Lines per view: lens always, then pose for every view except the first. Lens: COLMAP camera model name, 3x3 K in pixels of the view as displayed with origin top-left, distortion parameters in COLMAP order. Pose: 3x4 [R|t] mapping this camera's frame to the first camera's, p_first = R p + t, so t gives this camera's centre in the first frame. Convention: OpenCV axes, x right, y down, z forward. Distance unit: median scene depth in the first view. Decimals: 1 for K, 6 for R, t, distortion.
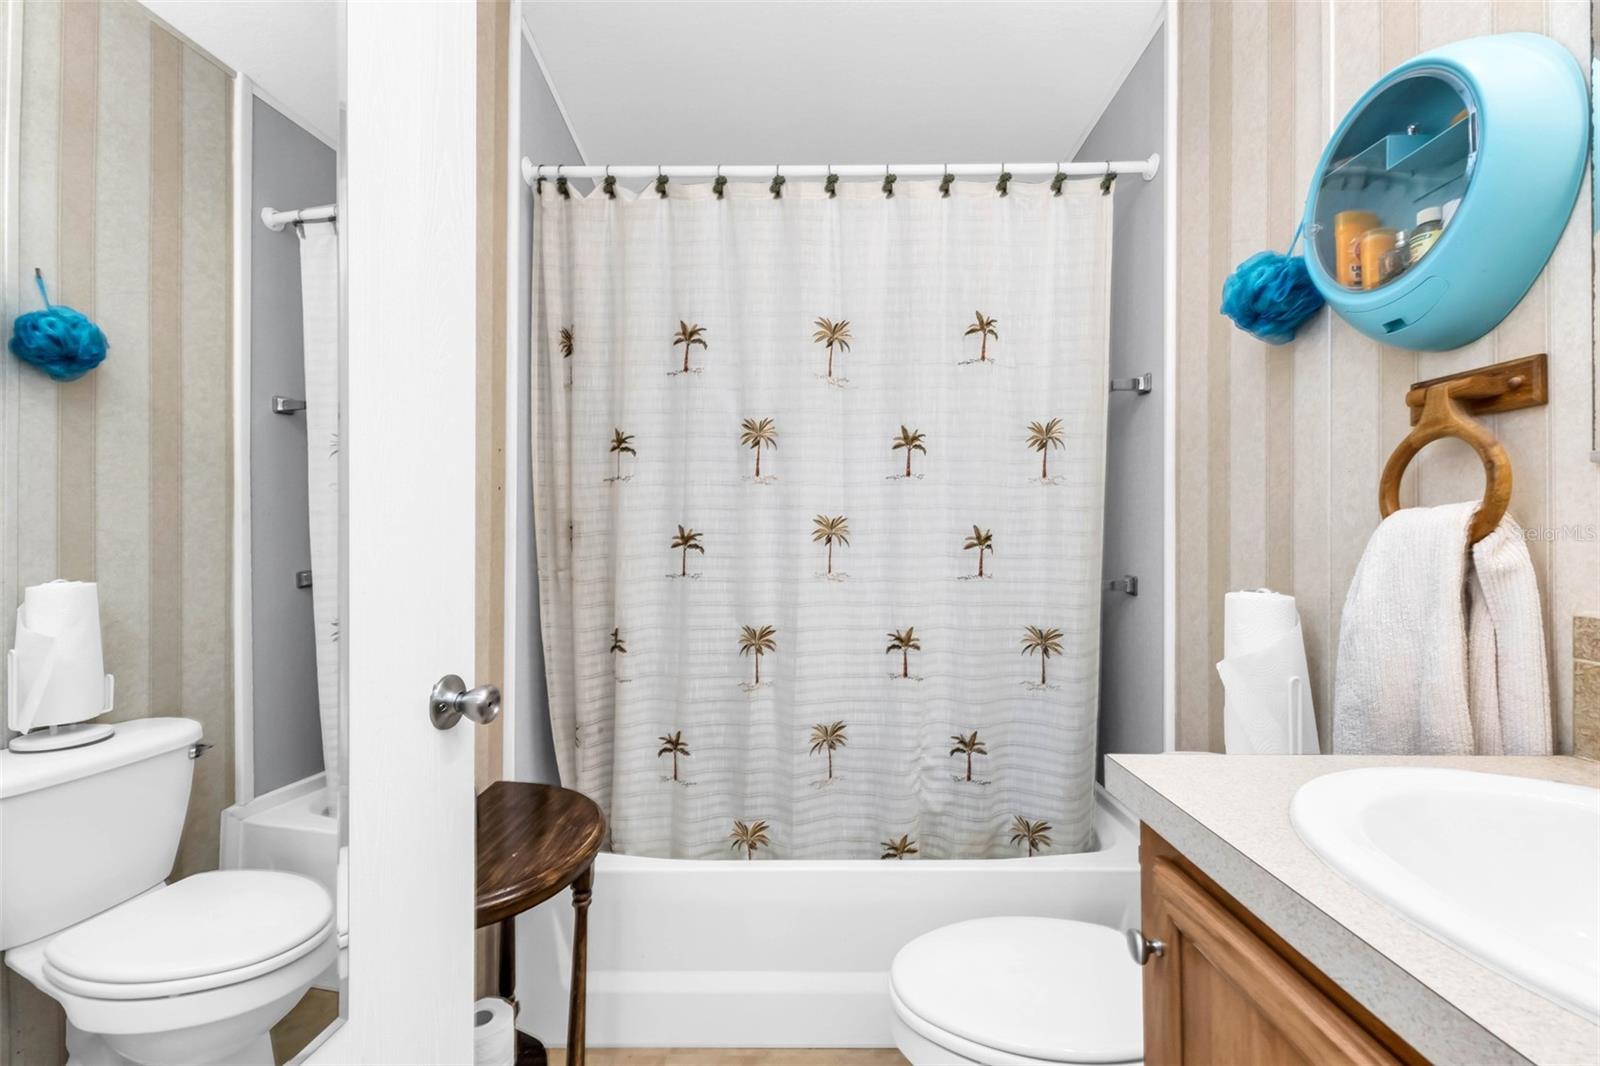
lens RADIAL K [[704.5, 0, 800.0], [0, 704.5, 519.0], [0, 0, 1]] dist [0.004013, 0.000107]
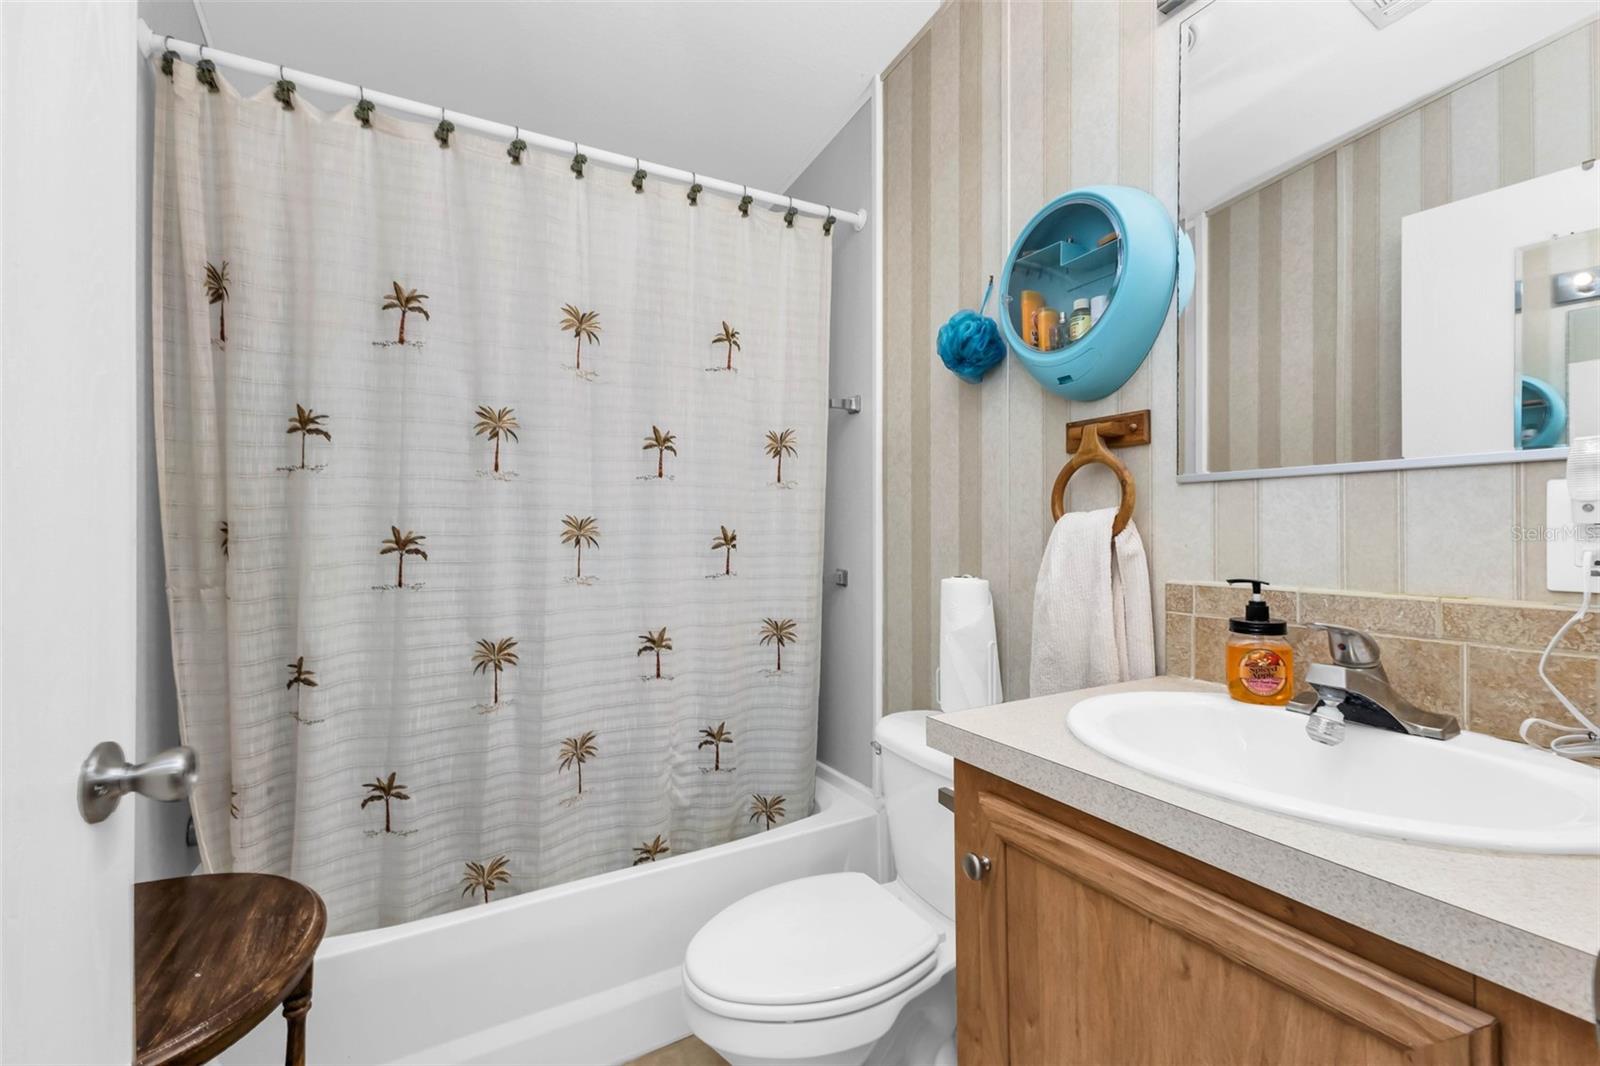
lens RADIAL K [[697.1, 0, 803.2], [0, 697.1, 524.1], [0, 0, 1]] dist [0.008218, 0.000201]
pose [[0.868726, -0.001003, 0.495292, -0.159485], [-0.001360, 0.999989, 0.004411, 0.001507], [-0.495291, -0.004505, 0.868715, 0.038074]]
